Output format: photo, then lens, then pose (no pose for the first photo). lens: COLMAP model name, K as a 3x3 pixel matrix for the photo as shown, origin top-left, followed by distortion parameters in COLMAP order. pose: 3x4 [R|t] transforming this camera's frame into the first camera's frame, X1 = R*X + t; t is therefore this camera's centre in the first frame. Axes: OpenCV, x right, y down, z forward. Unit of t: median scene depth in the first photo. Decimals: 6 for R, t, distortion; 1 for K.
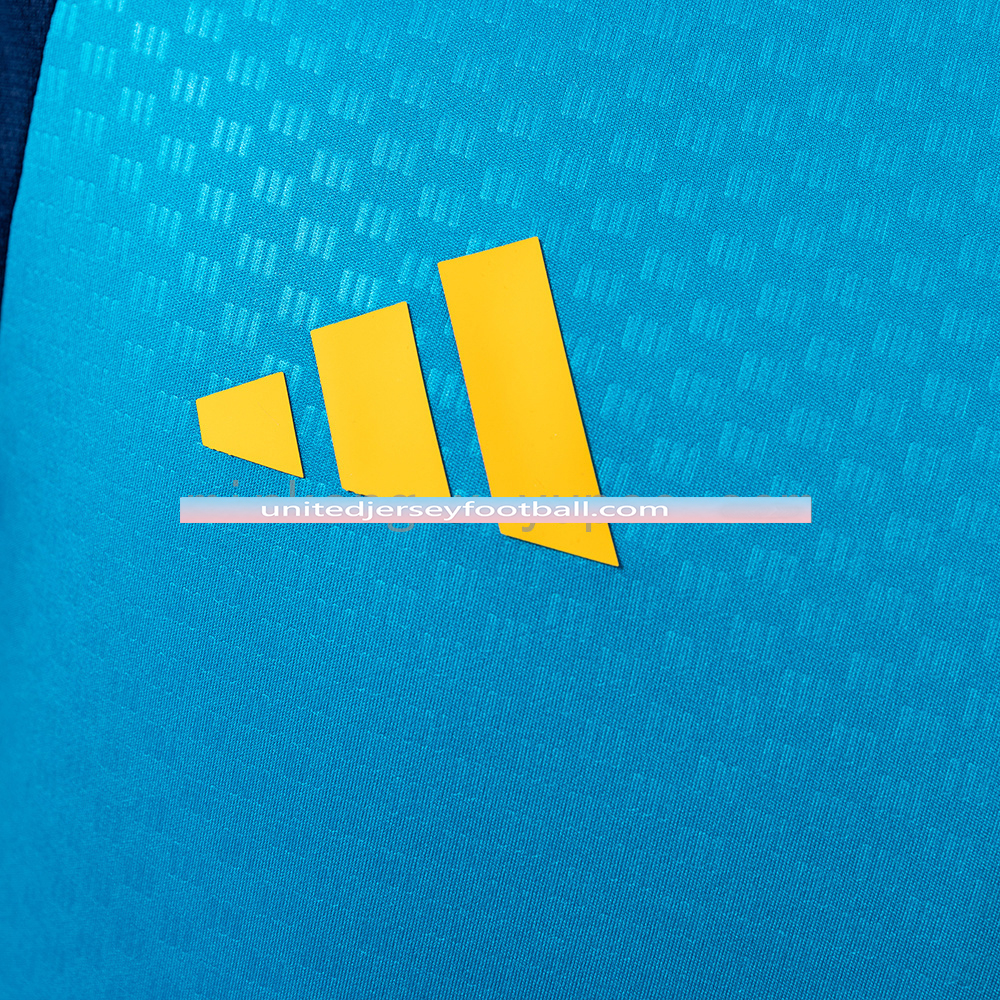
lens RADIAL K [[1721.6, 0, 499.8], [0, 1721.6, 499.9], [0, 0, 1]] dist [0.056067, 0.000000]
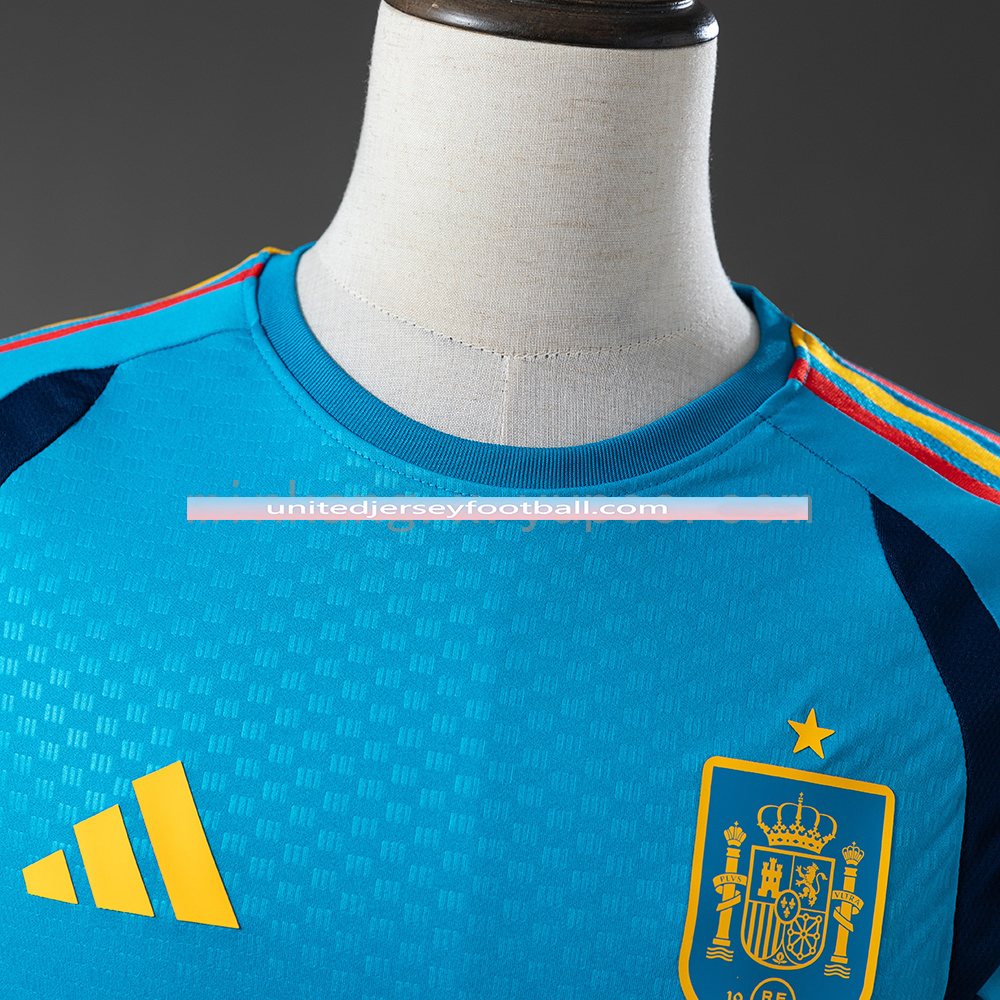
lens RADIAL K [[2283.2, 0, 500.1], [0, 2283.2, 500.2], [0, 0, 1]] dist [-0.038971, 0.000000]
pose [[0.983980, -0.157207, -0.084078, 0.622059], [0.142552, 0.977016, -0.158489, 0.016535], [0.107061, 0.143965, 0.983774, -1.474544]]
